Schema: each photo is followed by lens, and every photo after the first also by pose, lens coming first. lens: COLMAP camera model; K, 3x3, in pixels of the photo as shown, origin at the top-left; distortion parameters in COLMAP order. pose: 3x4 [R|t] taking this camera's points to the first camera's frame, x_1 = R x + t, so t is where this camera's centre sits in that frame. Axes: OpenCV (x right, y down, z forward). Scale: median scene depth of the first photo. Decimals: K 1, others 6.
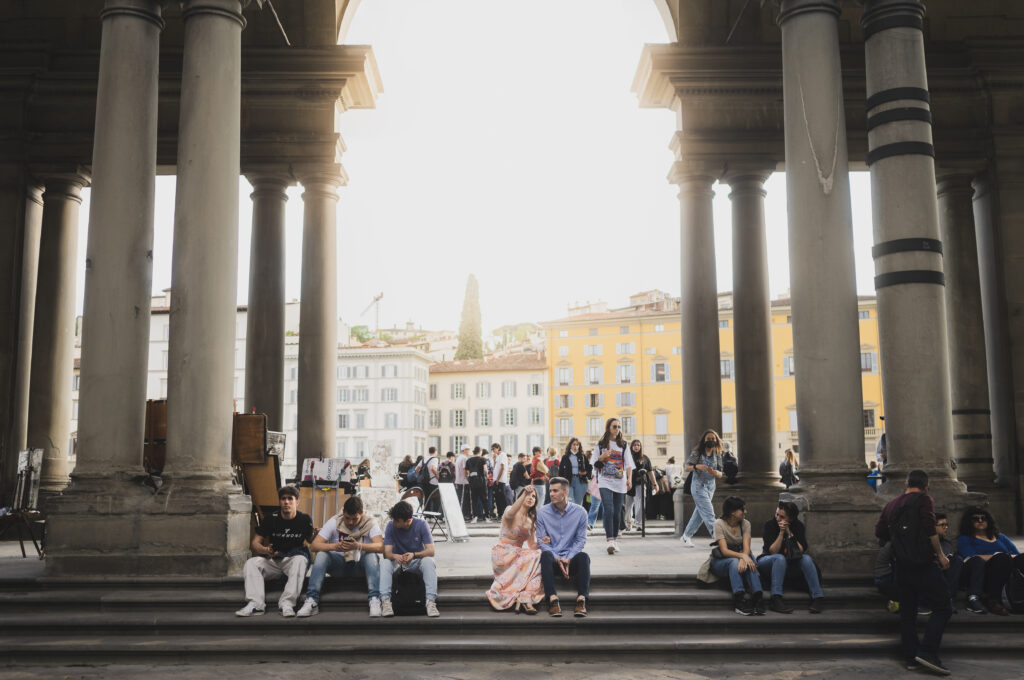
lens RADIAL K [[1020.2, 0, 511.9], [0, 1020.2, 342.9], [0, 0, 1]] dist [-0.071788, 0.000000]
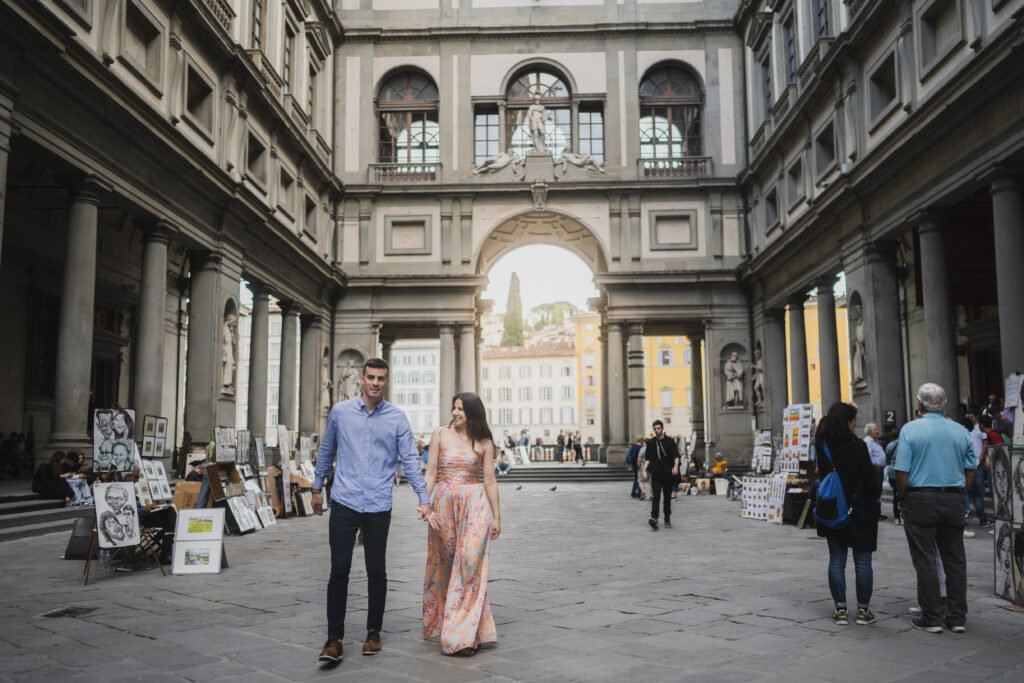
lens RADIAL K [[1020.2, 0, 512.3], [0, 1020.2, 338.5], [0, 0, 1]] dist [-0.071788, 0.000000]
pose [[0.999237, -0.008869, -0.038026, 0.004164], [0.010229, 0.999310, 0.035718, -0.039696], [0.037683, -0.036080, 0.998638, -0.249708]]
